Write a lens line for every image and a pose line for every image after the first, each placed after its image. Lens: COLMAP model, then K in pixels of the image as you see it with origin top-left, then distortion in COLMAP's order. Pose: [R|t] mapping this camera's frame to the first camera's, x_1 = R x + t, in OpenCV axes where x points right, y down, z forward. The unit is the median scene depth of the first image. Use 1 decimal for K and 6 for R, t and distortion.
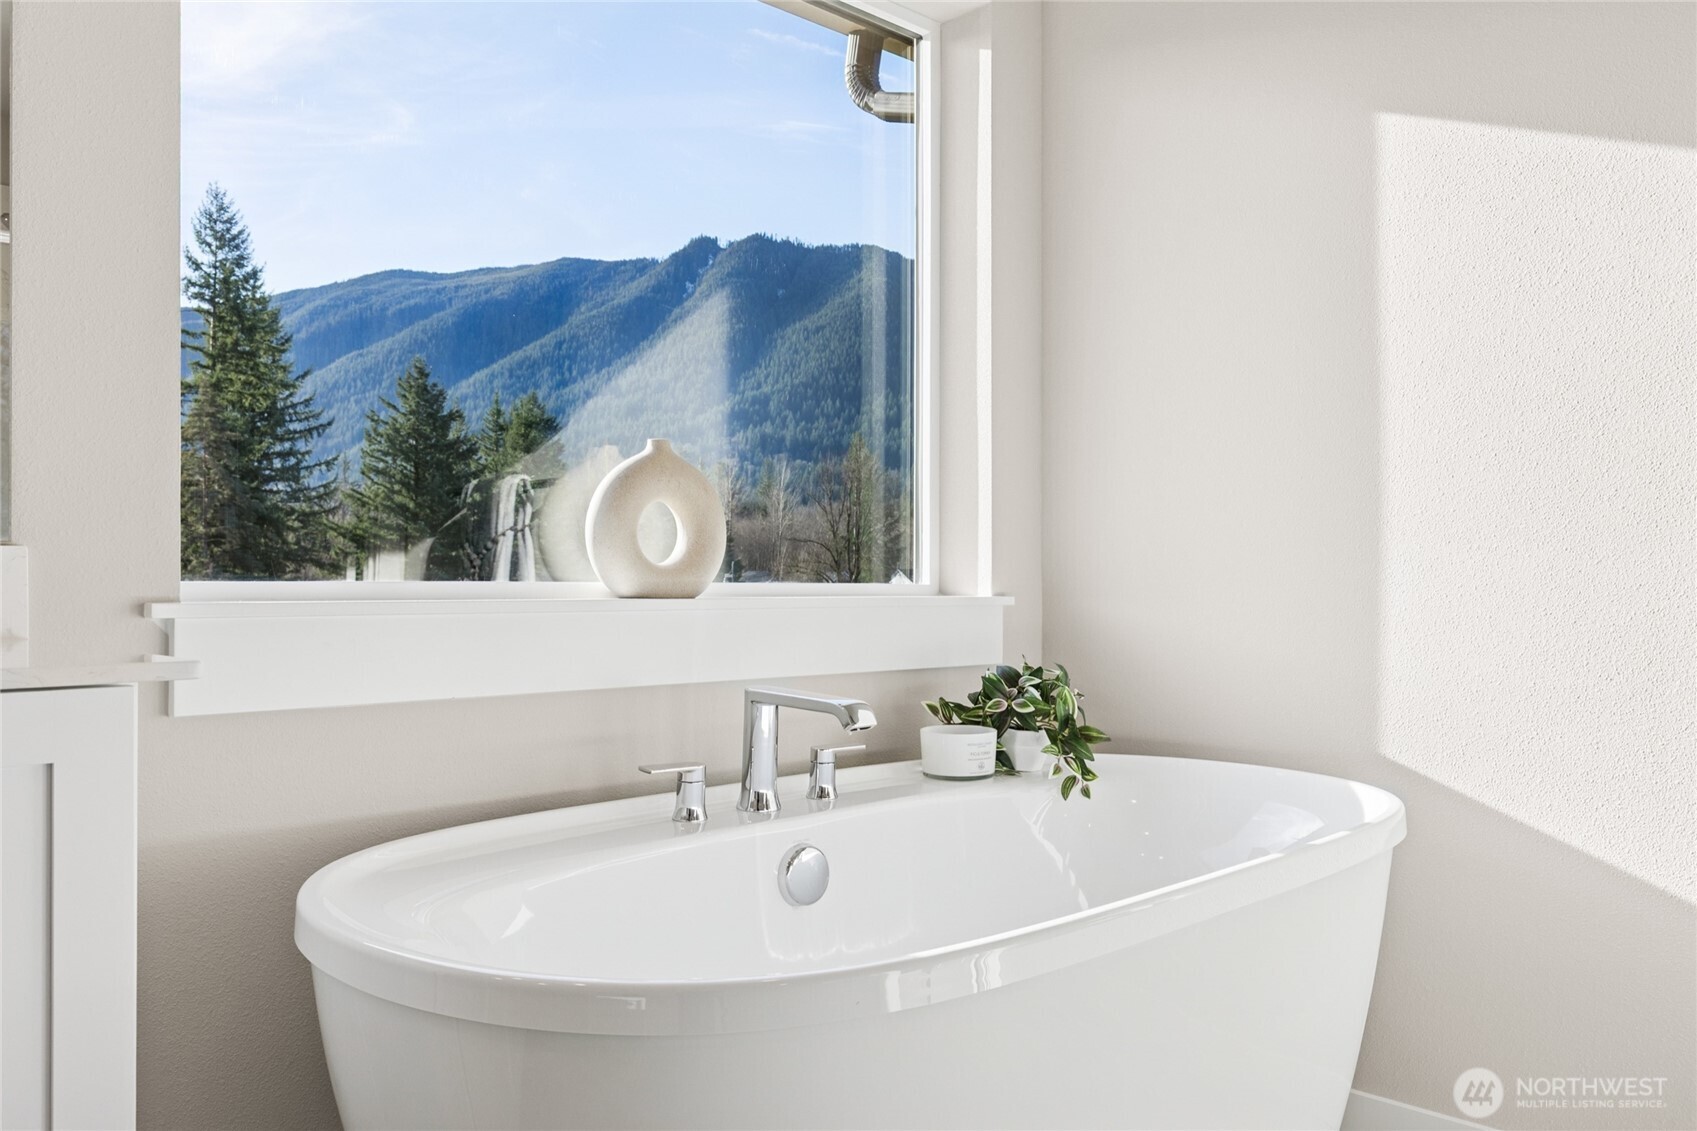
lens RADIAL K [[1286.8, 0, 838.8], [0, 1286.8, 578.5], [0, 0, 1]] dist [0.006376, 0.006062]
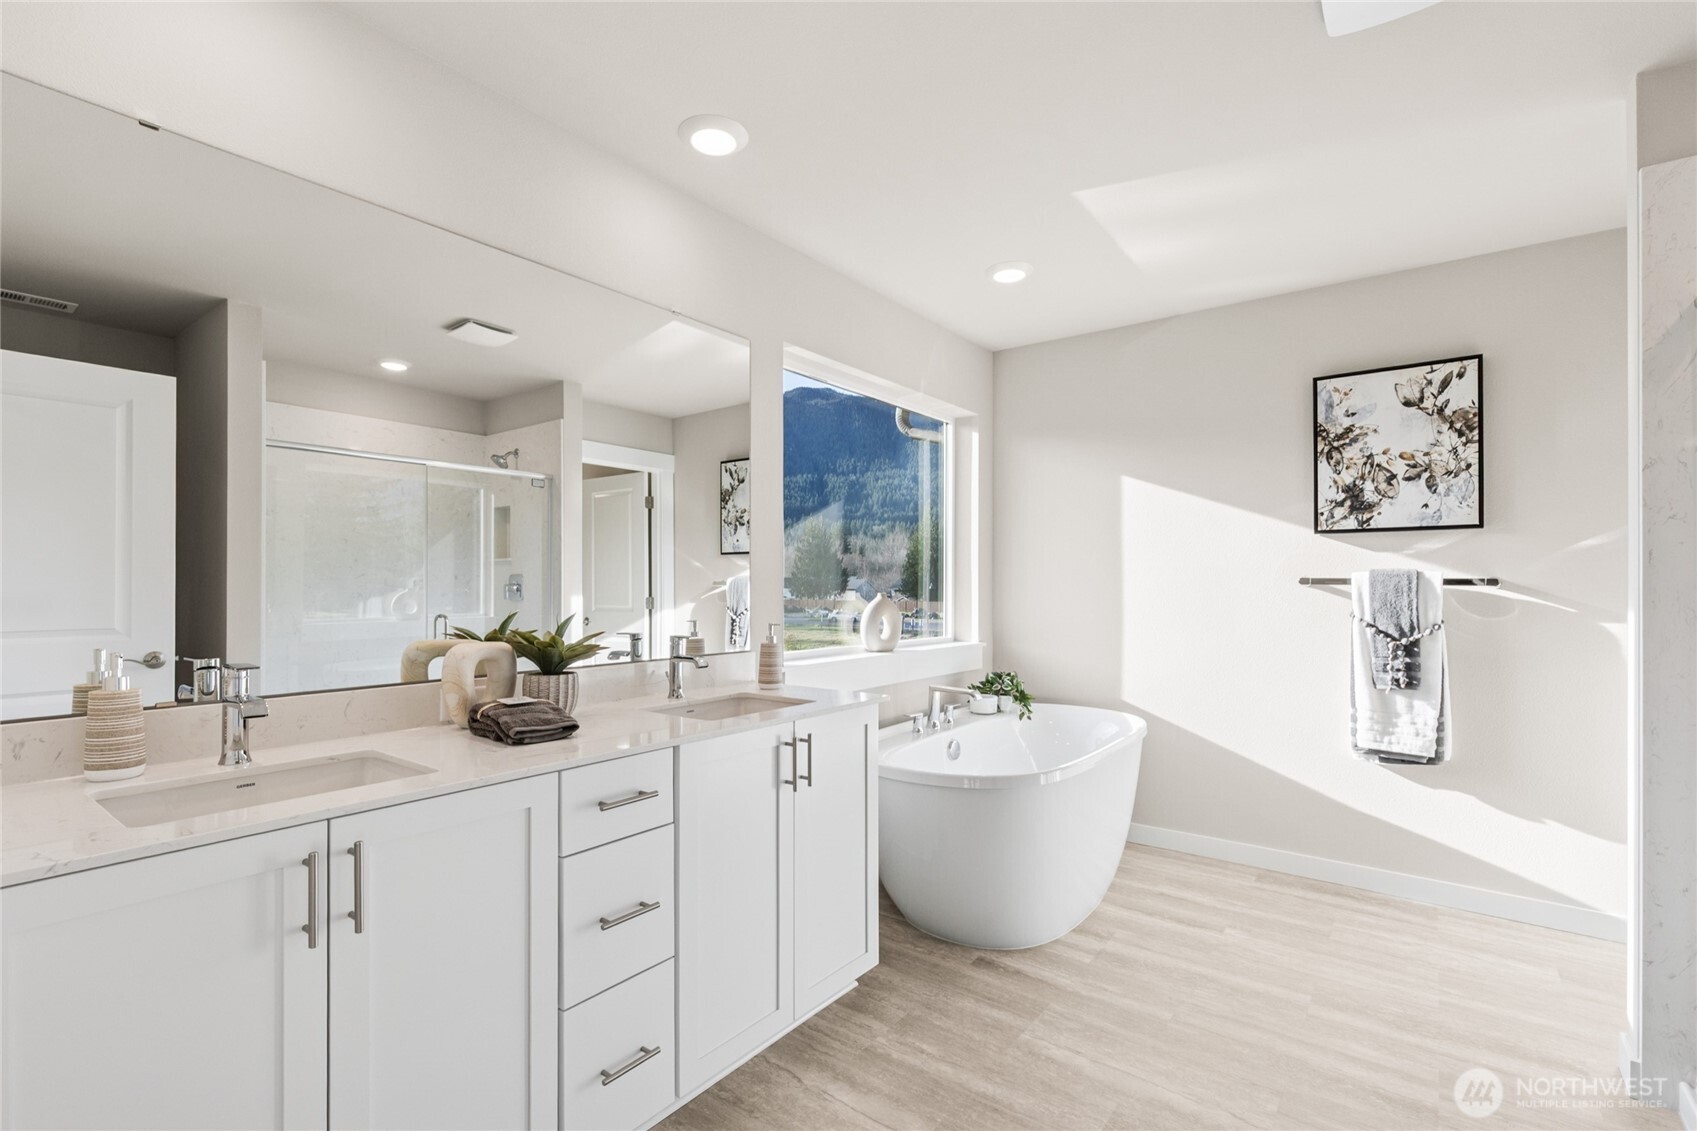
lens RADIAL K [[767.0, 0, 851.4], [0, 767.0, 569.0], [0, 0, 1]] dist [-0.004637, 0.001383]
pose [[0.983479, 0.009238, 0.180786, -0.485838], [-0.007376, 0.999913, -0.010970, -0.134979], [-0.180872, 0.009455, 0.983461, -0.567917]]
